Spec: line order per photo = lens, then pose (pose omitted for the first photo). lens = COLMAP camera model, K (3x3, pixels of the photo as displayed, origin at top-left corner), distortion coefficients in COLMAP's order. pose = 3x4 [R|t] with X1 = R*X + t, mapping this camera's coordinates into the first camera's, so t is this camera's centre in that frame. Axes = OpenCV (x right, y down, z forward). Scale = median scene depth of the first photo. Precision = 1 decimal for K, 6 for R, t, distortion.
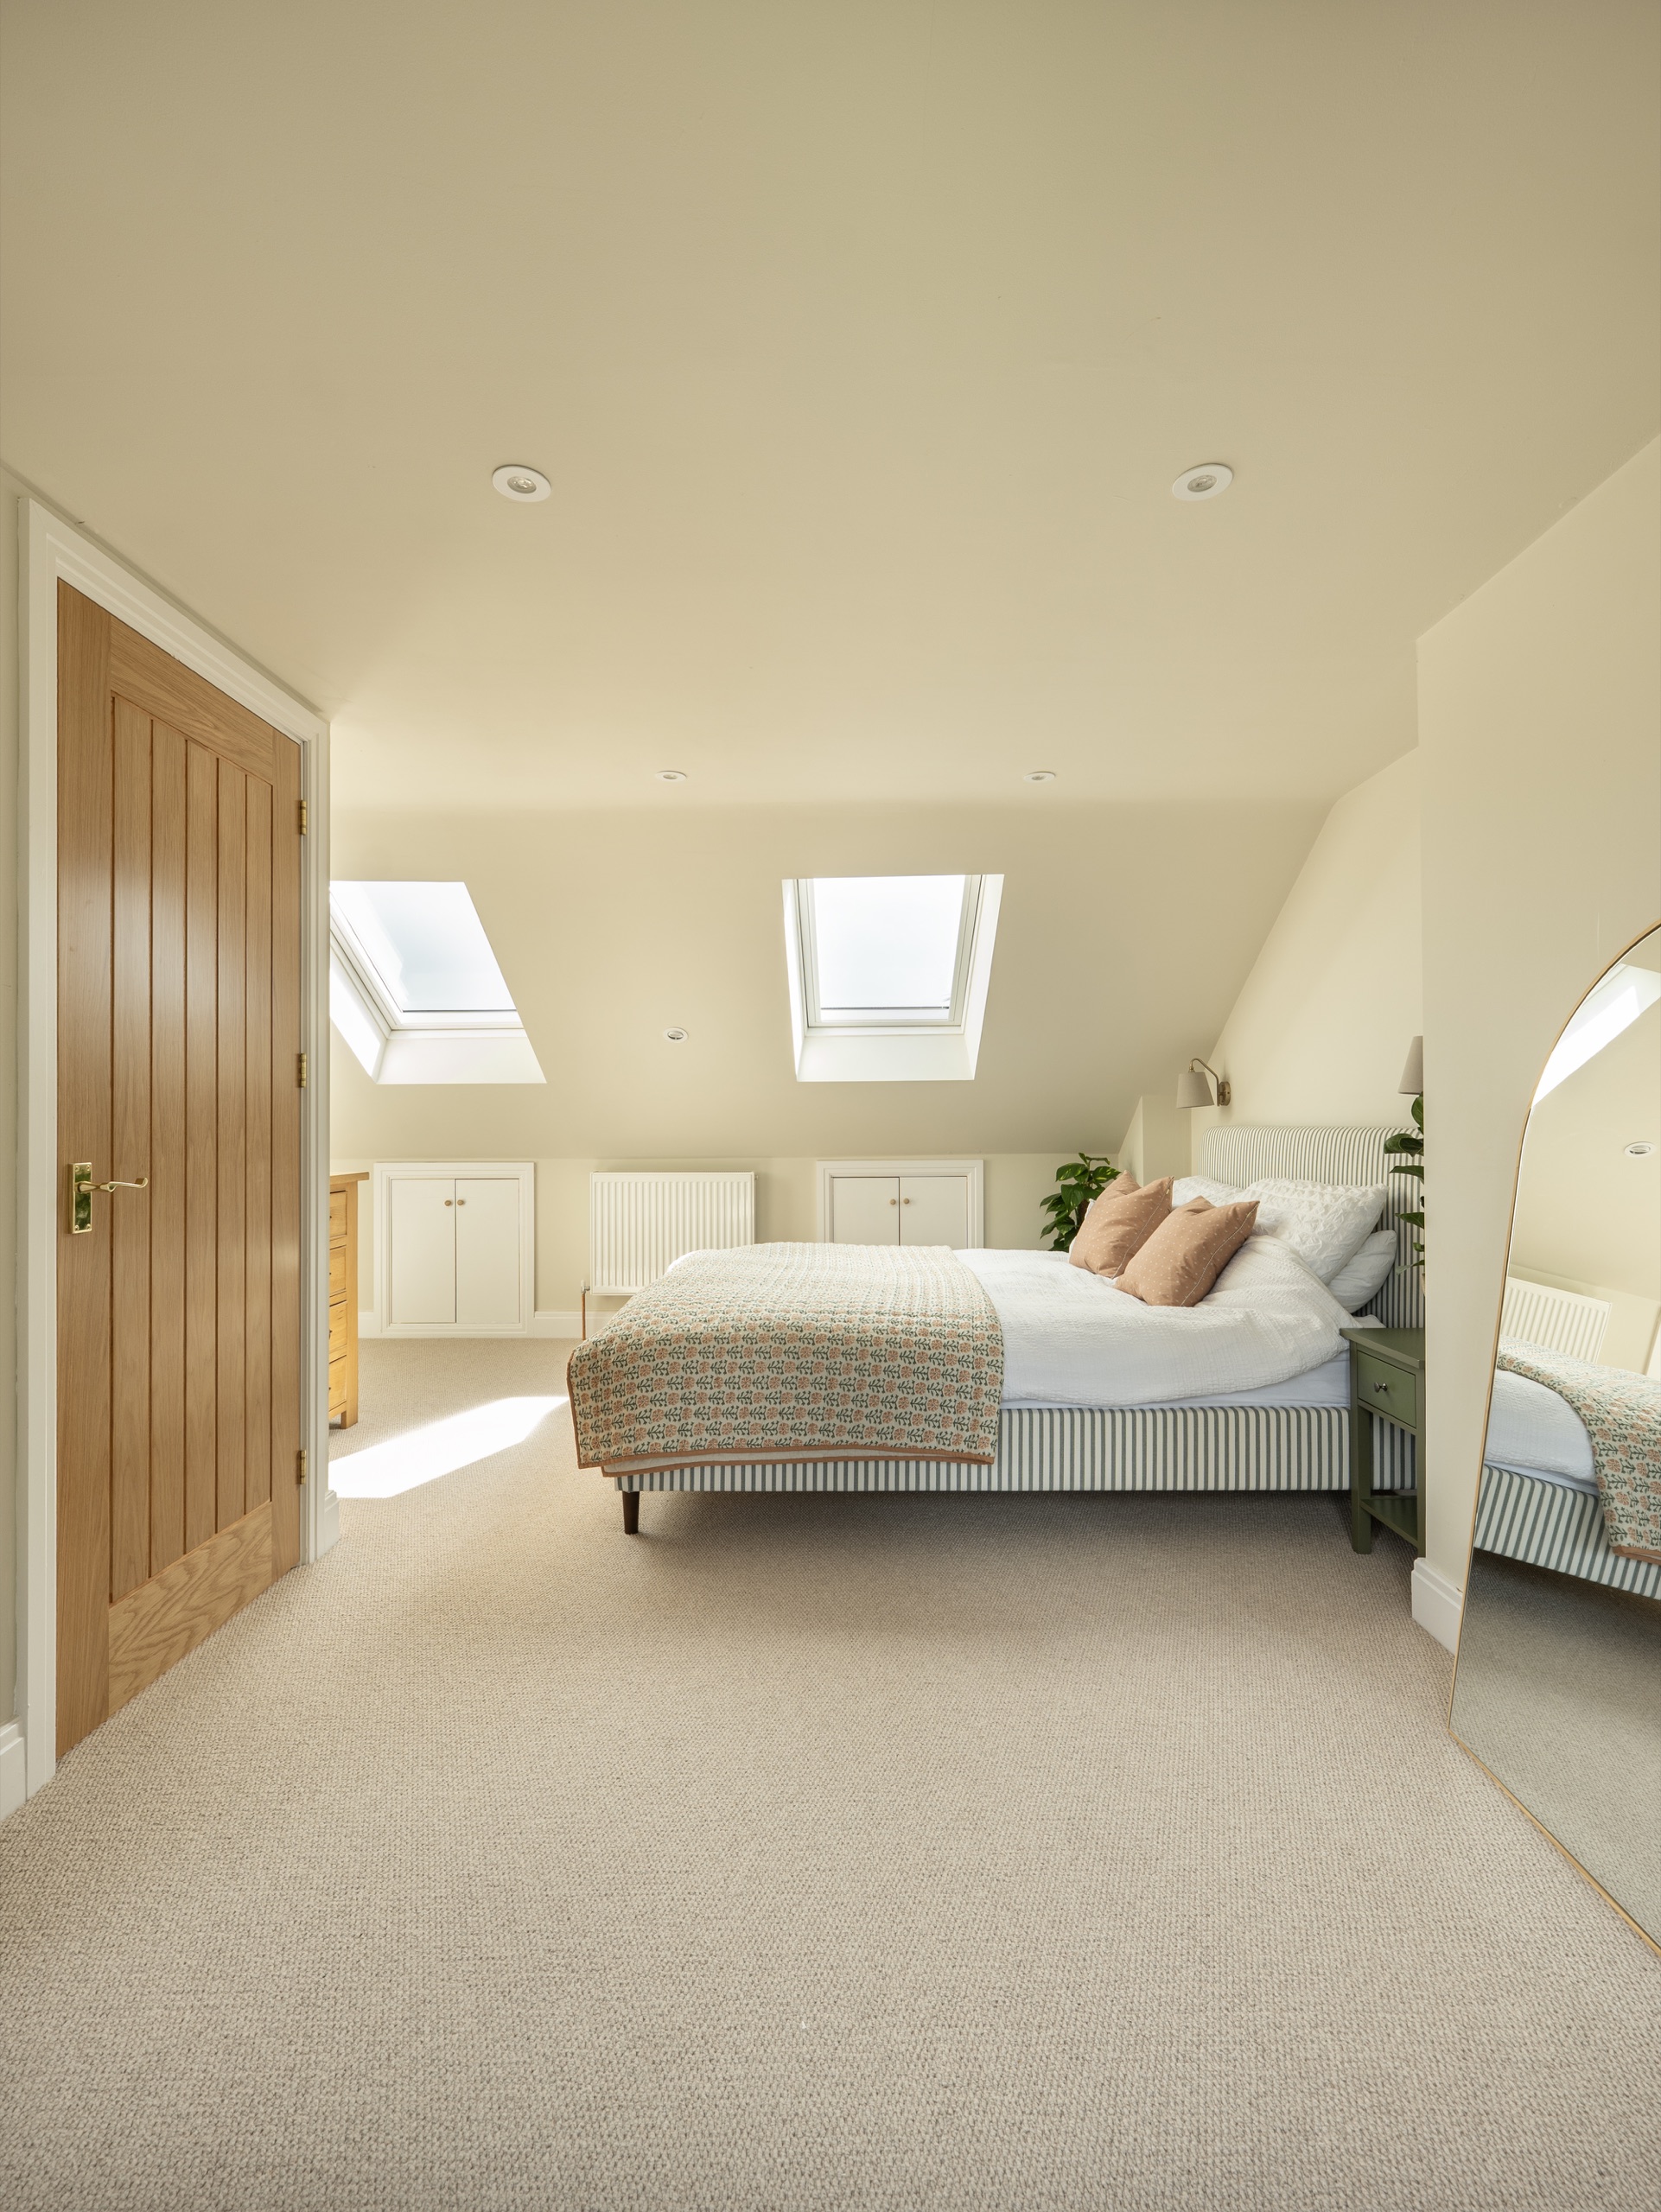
lens RADIAL K [[1011.3, 0, 830.5], [0, 1011.3, 1106.0], [0, 0, 1]] dist [-0.000735, -0.000325]
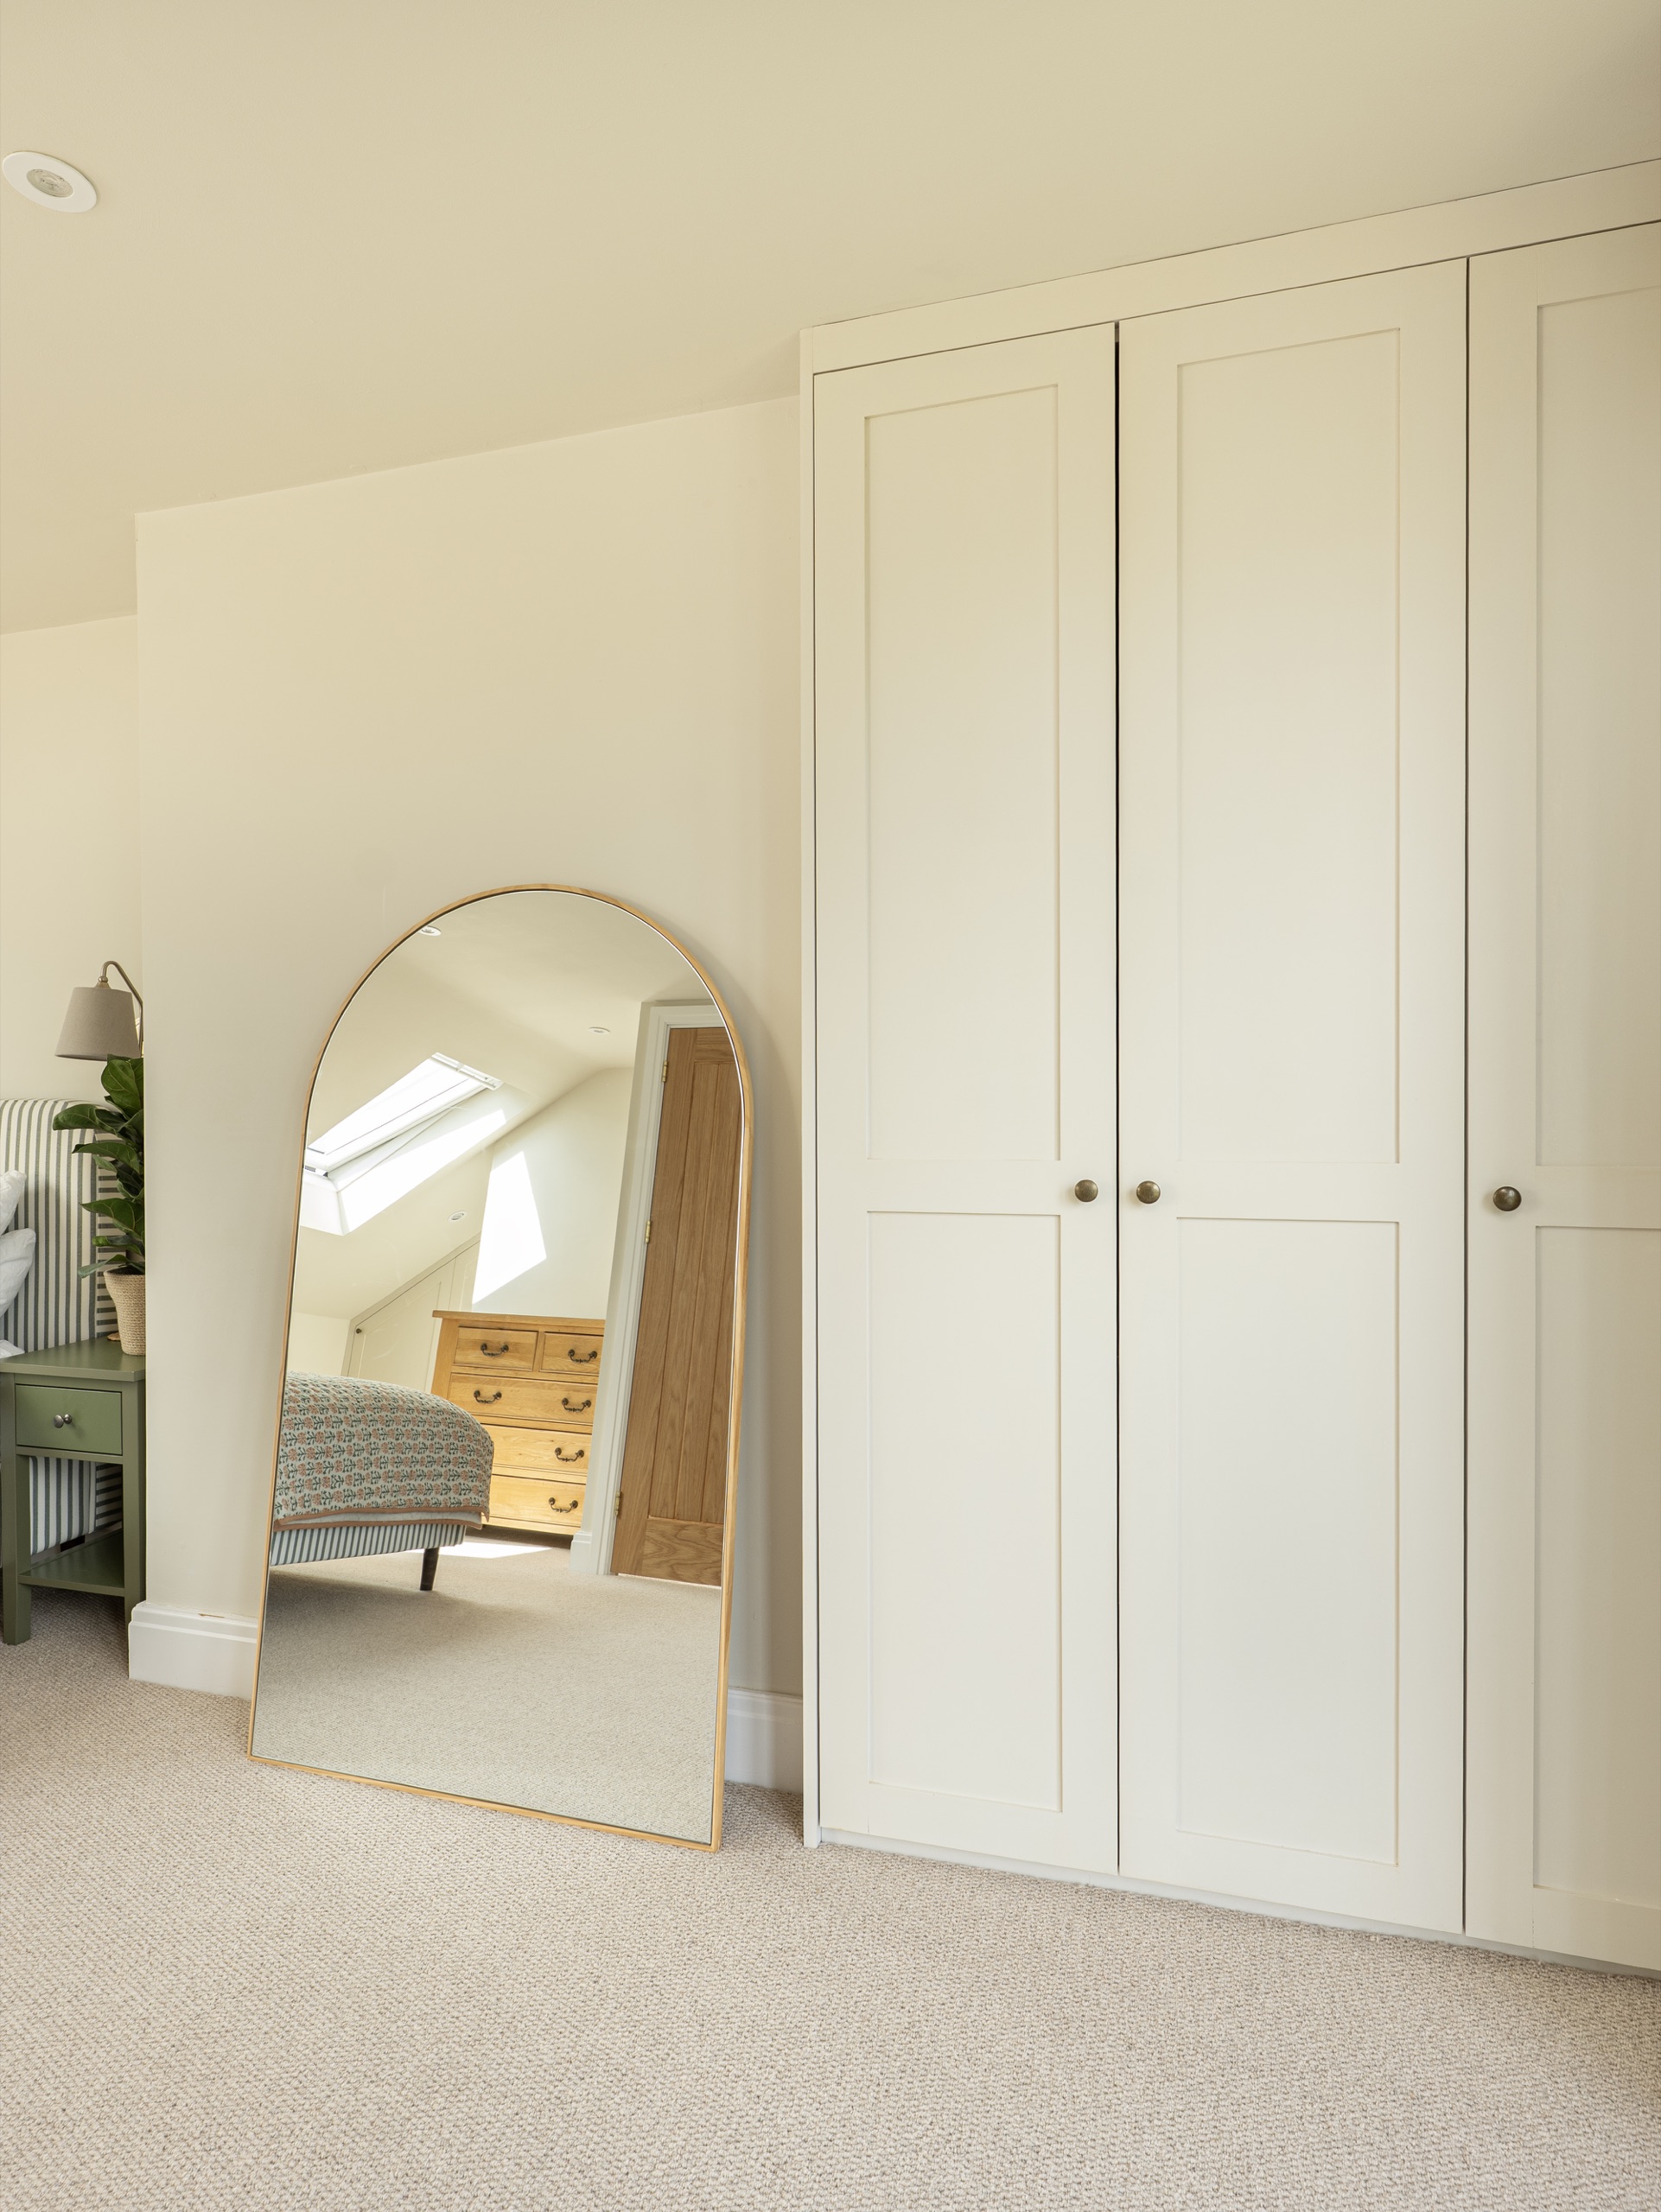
lens RADIAL K [[1201.4, 0, 830.5], [0, 1201.4, 1106.0], [0, 0, 1]] dist [-0.001866, -0.000075]
pose [[0.269017, 0.004680, 0.963124, -0.284263], [-0.013989, 0.999902, -0.000952, 0.029151], [-0.963034, -0.013218, 0.269056, 0.220046]]
